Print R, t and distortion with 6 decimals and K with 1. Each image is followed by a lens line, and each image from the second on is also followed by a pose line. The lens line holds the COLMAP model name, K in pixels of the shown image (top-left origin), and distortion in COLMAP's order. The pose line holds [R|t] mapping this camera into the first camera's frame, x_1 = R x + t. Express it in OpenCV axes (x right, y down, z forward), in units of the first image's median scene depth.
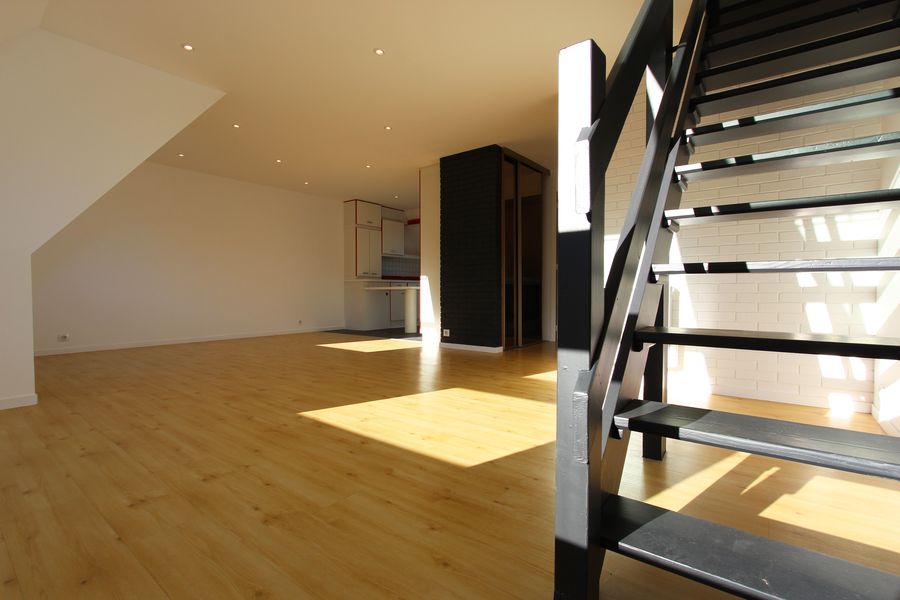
lens RADIAL K [[414.8, 0, 459.8], [0, 414.8, 305.1], [0, 0, 1]] dist [-0.019857, 0.003681]
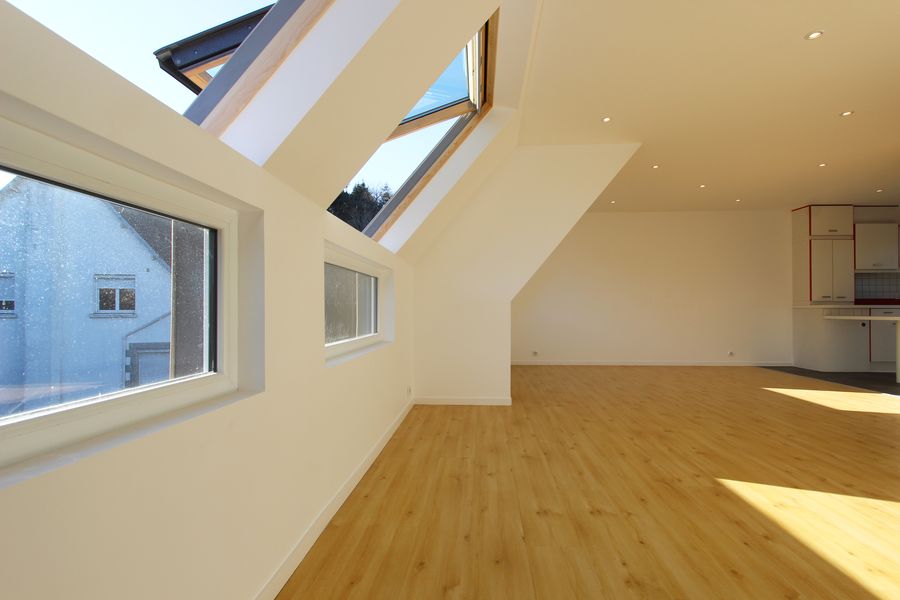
lens RADIAL K [[414.8, 0, 459.8], [0, 414.8, 305.1], [0, 0, 1]] dist [-0.019857, 0.003681]
pose [[0.554790, -0.006421, -0.831966, 0.092836], [-0.026748, 0.999316, -0.025549, -0.078671], [0.831560, 0.036428, 0.554238, 0.030322]]
